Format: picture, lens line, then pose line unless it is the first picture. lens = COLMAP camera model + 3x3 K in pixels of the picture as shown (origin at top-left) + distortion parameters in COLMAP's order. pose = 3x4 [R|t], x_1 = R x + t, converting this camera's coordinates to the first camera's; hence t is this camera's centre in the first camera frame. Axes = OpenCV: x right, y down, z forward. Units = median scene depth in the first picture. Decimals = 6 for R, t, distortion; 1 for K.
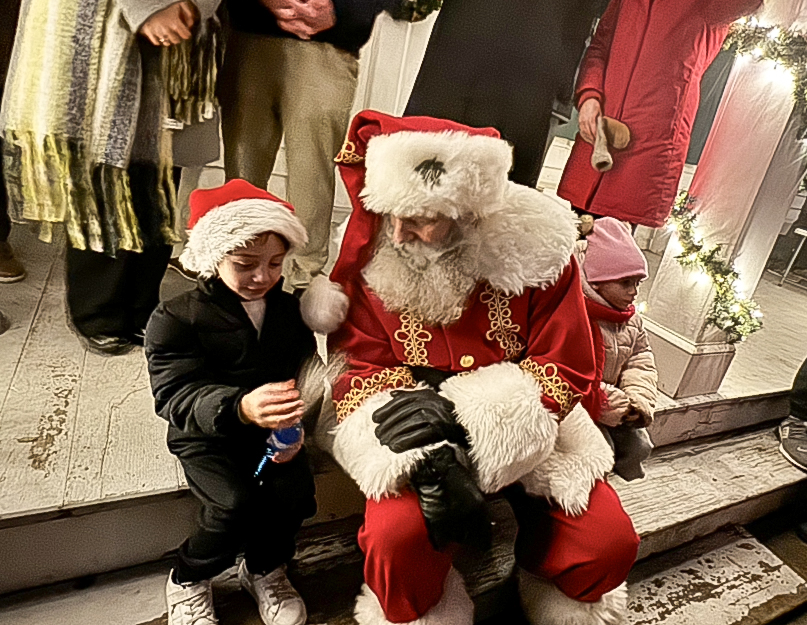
lens RADIAL K [[497.1, 0, 415.3], [0, 497.1, 279.3], [0, 0, 1]] dist [-0.006035, -0.004251]
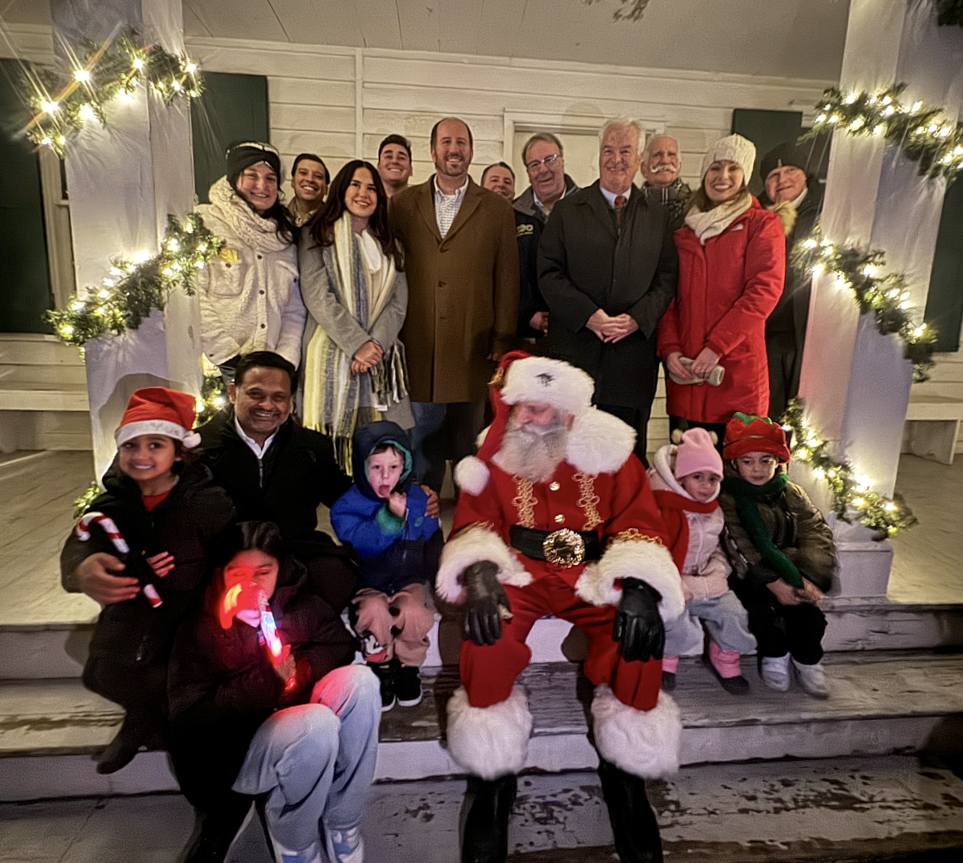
lens RADIAL K [[518.4, 0, 480.8], [0, 518.4, 402.8], [0, 0, 1]] dist [-0.003791, 0.001089]
pose [[0.916845, -0.111143, -0.383462, 0.387346], [0.029673, 0.976783, -0.212164, 0.065077], [0.398140, 0.183143, 0.898857, -0.300954]]
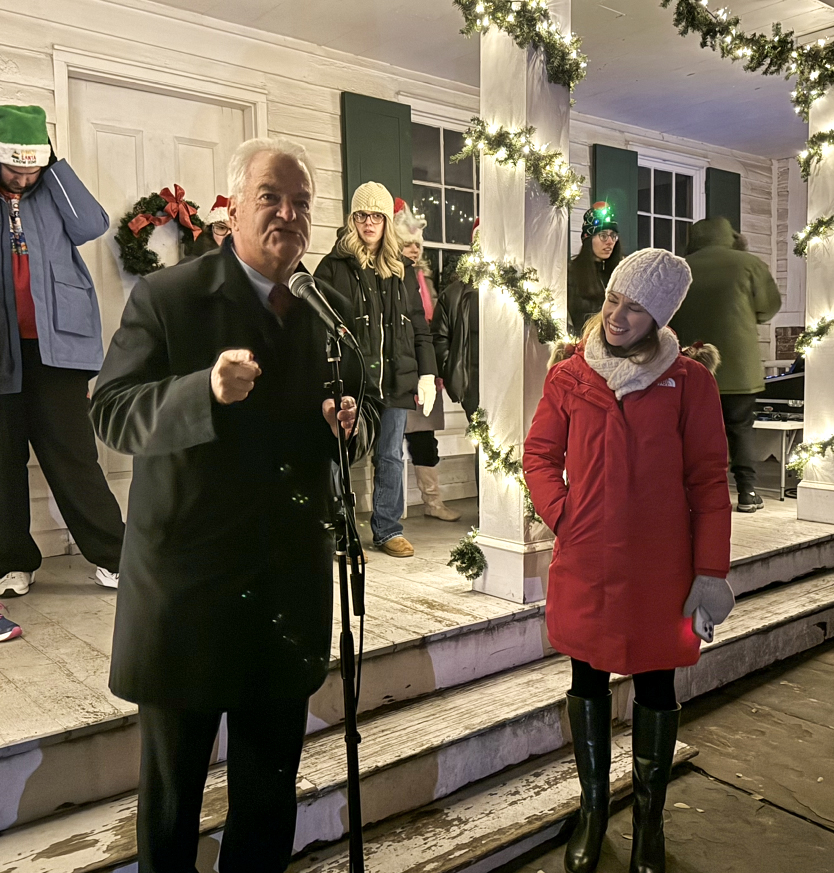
lens RADIAL K [[902.9, 0, 423.7], [0, 902.9, 403.2], [0, 0, 1]] dist [0.080397, 0.000000]
pose [[0.952823, -0.213947, 0.215303, 0.025300], [0.262478, 0.937006, -0.230489, 0.256220], [-0.152428, 0.276127, 0.948957, -0.906857]]
